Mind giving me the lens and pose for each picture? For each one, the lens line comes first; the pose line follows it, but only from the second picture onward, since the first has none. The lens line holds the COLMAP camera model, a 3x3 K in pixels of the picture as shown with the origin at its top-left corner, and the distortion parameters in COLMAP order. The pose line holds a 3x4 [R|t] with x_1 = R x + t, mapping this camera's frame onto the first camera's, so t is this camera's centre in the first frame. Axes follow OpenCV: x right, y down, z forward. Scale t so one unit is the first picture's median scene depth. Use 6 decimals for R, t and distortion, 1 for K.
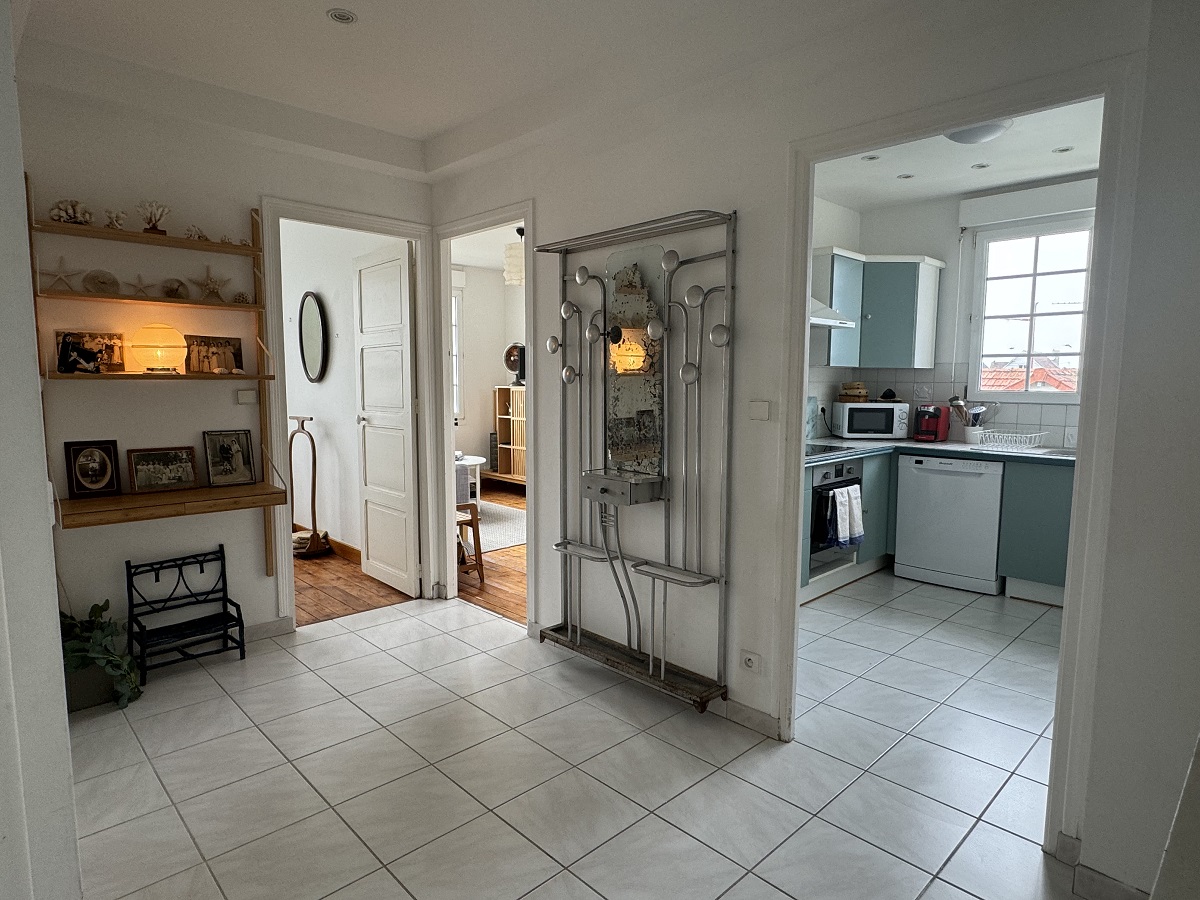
lens RADIAL K [[680.7, 0, 602.7], [0, 680.7, 453.5], [0, 0, 1]] dist [0.001281, 0.000357]
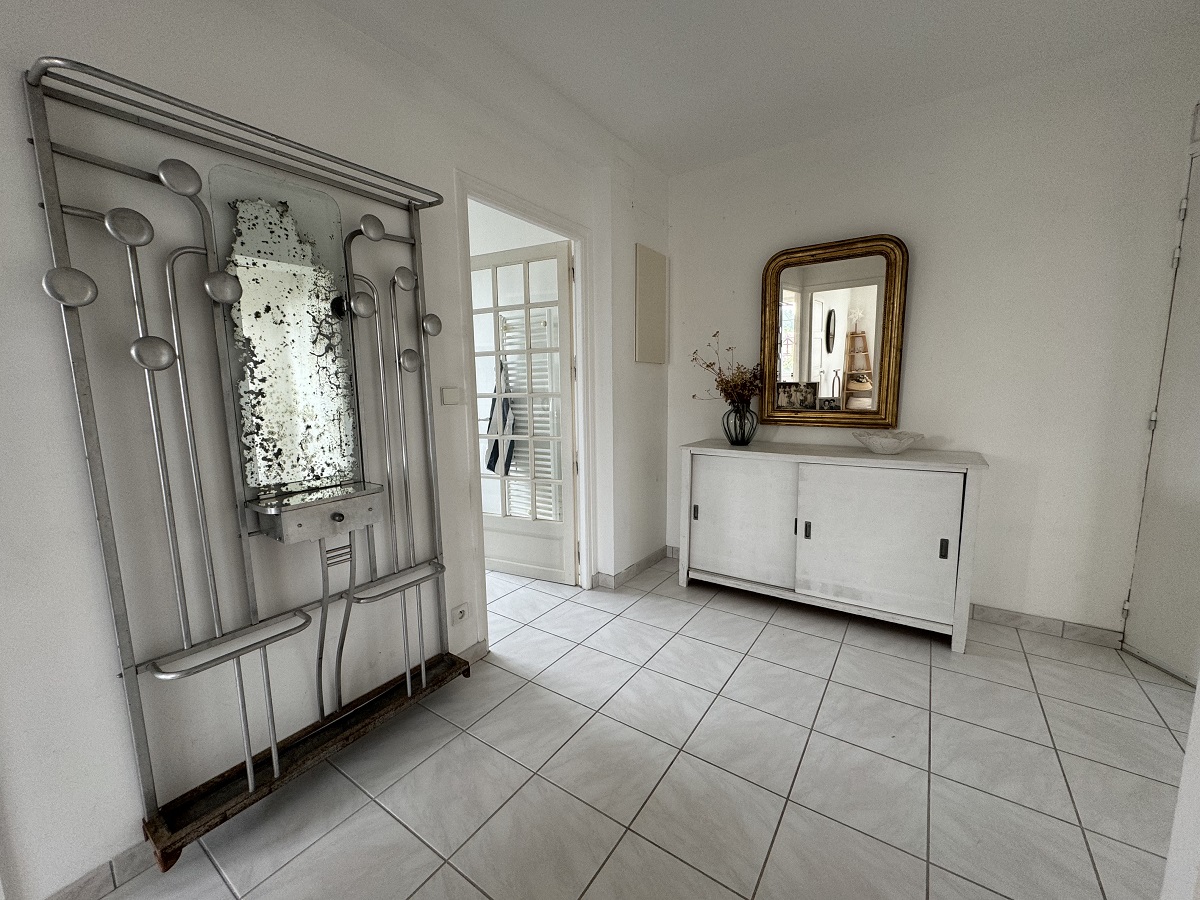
lens RADIAL K [[478.7, 0, 605.5], [0, 478.7, 442.9], [0, 0, 1]] dist [-0.006537, 0.001346]
pose [[-0.190424, -0.131514, 0.972853, -0.519729], [0.118933, 0.980596, 0.155840, -0.067139], [-0.974471, 0.145380, -0.171088, 0.765900]]
